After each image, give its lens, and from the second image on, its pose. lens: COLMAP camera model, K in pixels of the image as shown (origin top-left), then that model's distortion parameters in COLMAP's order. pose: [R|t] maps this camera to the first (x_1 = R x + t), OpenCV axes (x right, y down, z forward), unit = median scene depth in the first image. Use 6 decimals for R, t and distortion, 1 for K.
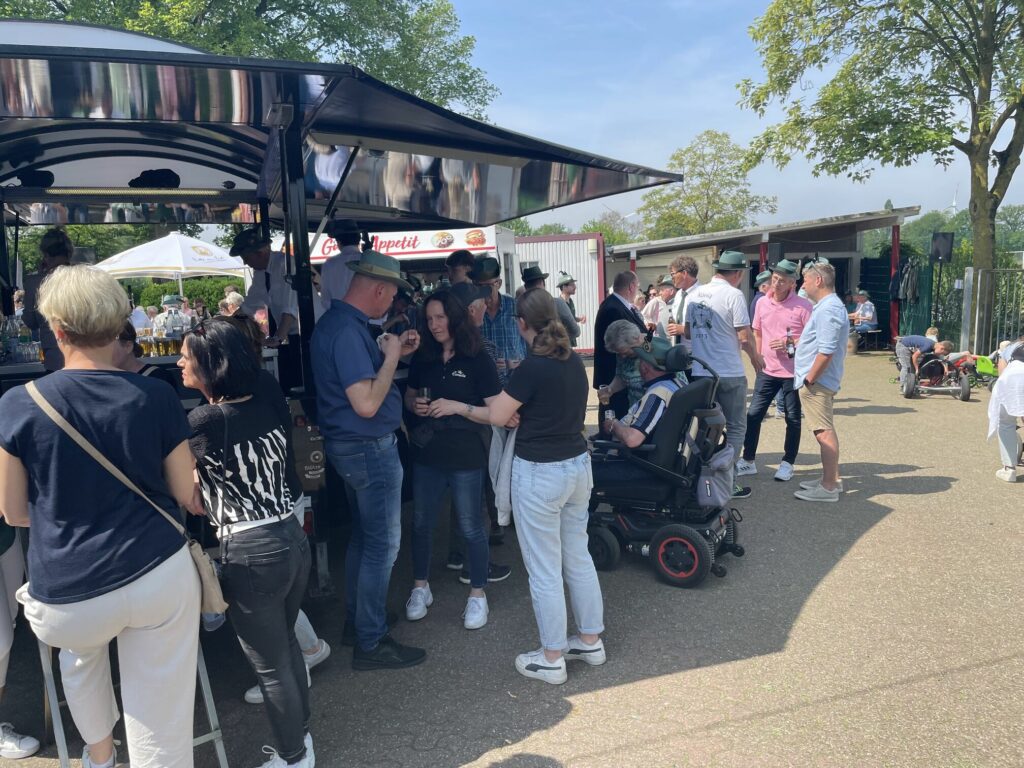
lens RADIAL K [[761.8, 0, 508.2], [0, 761.8, 386.8], [0, 0, 1]] dist [0.082608, -0.111112]
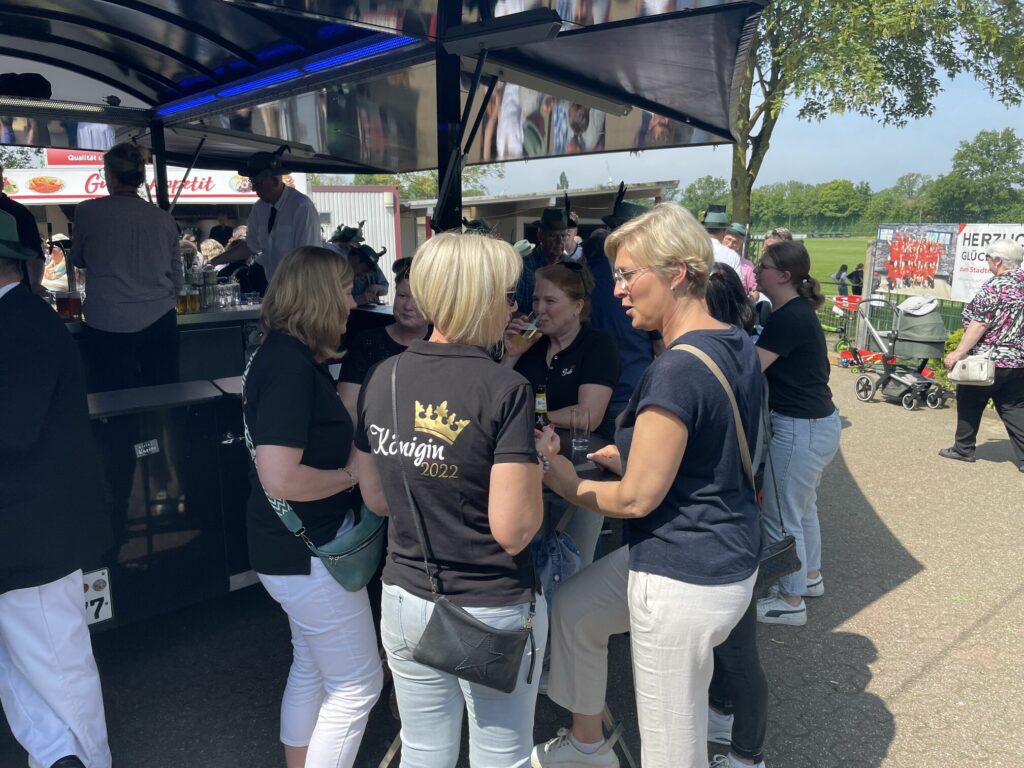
lens RADIAL K [[777.5, 0, 512.0], [0, 777.5, 366.3], [0, 0, 1]] dist [0.079714, -0.113346]
pose [[0.925658, -0.028549, 0.377282, -0.158979], [0.019585, 0.999428, 0.027573, 0.000359], [-0.377854, -0.018134, 0.925688, 0.040360]]
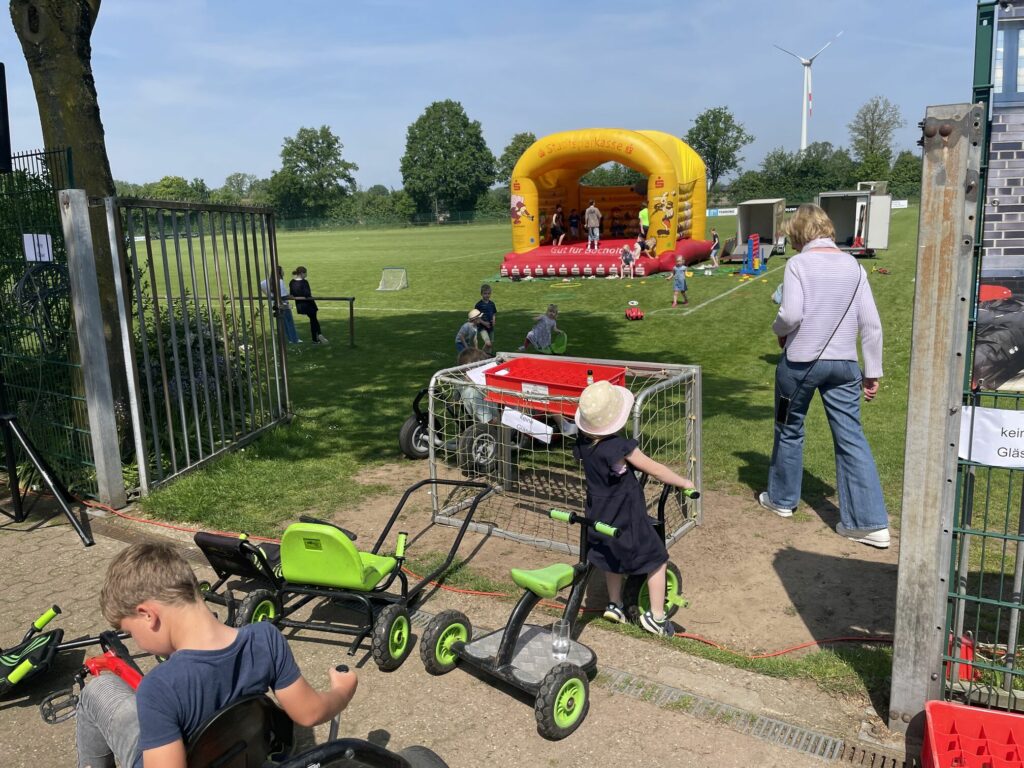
lens RADIAL K [[777.5, 0, 512.0], [0, 777.5, 366.3], [0, 0, 1]] dist [0.079714, -0.113346]
pose [[0.384885, -0.158131, 0.909318, 0.362552], [0.167188, 0.980860, 0.099806, -0.086659], [-0.907696, 0.113613, 0.403956, 0.714215]]
